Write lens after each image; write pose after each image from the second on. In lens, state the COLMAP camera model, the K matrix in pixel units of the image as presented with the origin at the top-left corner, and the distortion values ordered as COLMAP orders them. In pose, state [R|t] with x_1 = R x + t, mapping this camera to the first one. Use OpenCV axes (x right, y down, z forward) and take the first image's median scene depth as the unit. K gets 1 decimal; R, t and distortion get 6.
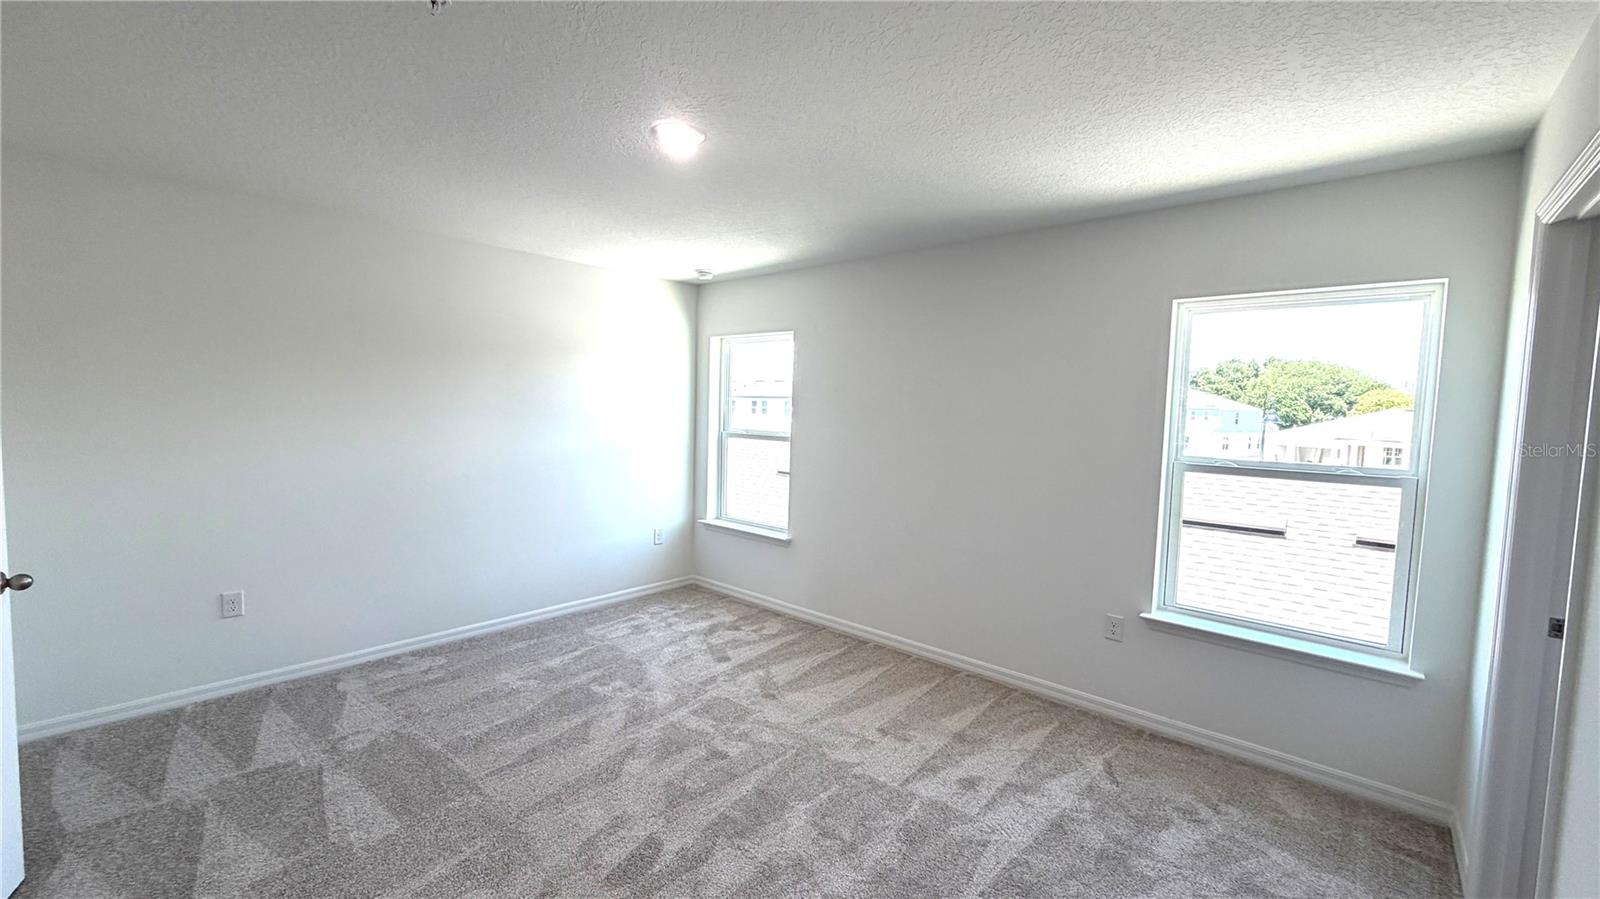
lens RADIAL K [[637.3, 0, 788.0], [0, 637.3, 448.9], [0, 0, 1]] dist [0.001747, -0.000273]
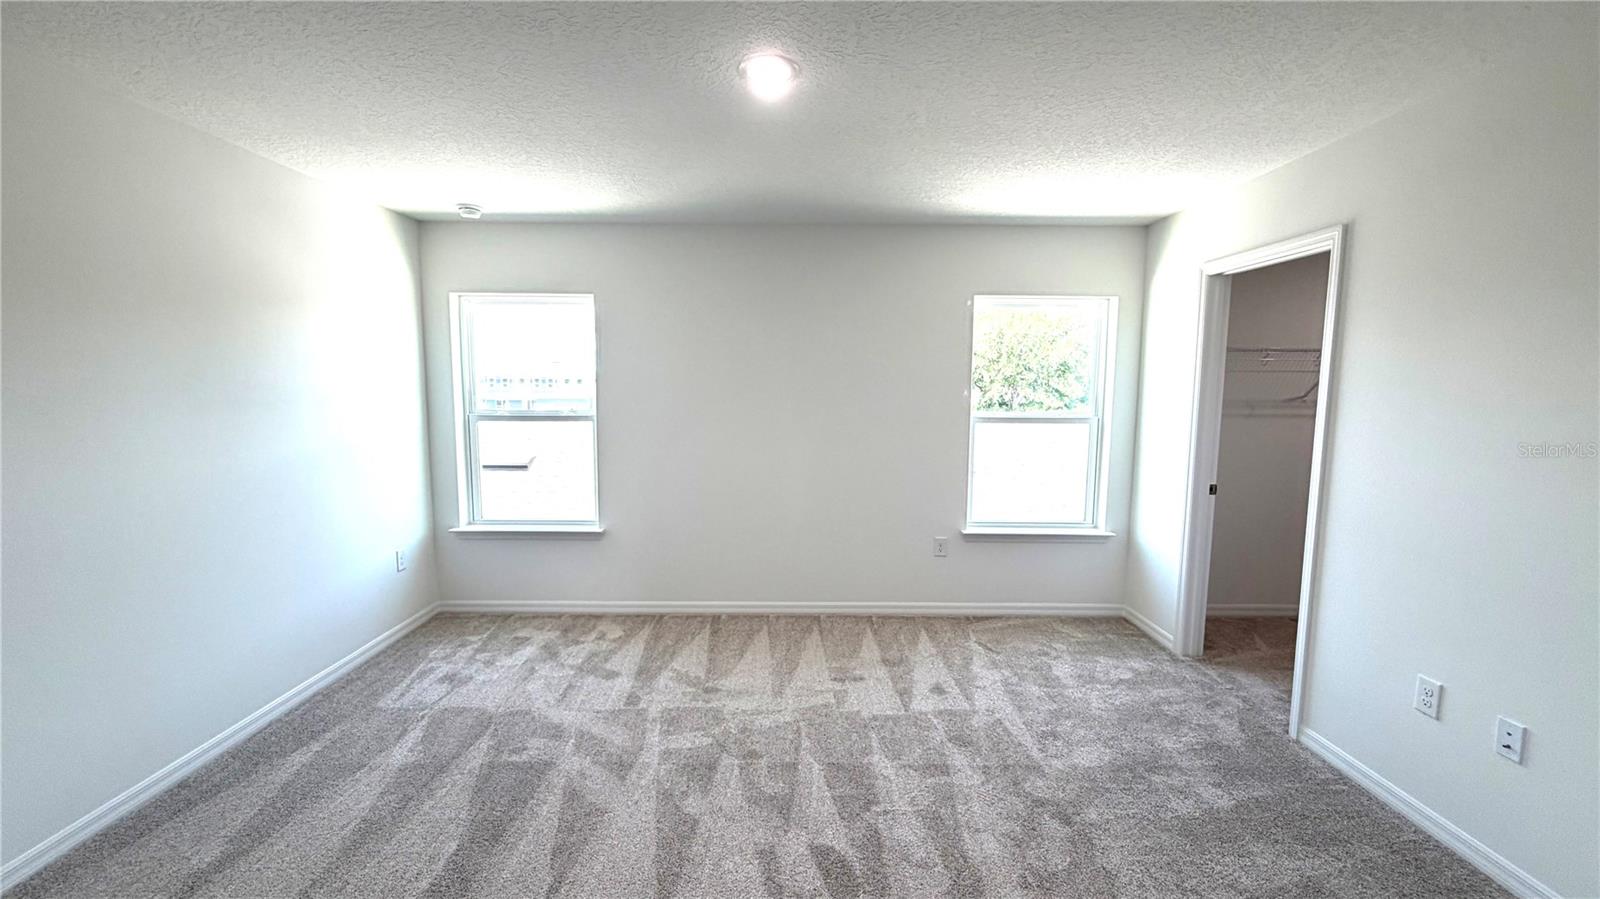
lens RADIAL K [[637.3, 0, 792.3], [0, 637.3, 450.1], [0, 0, 1]] dist [0.001747, -0.000273]
pose [[0.745155, -0.089591, 0.660846, -0.460565], [0.058945, 0.995905, 0.068551, -0.018541], [-0.664281, -0.012128, 0.747384, 0.193766]]
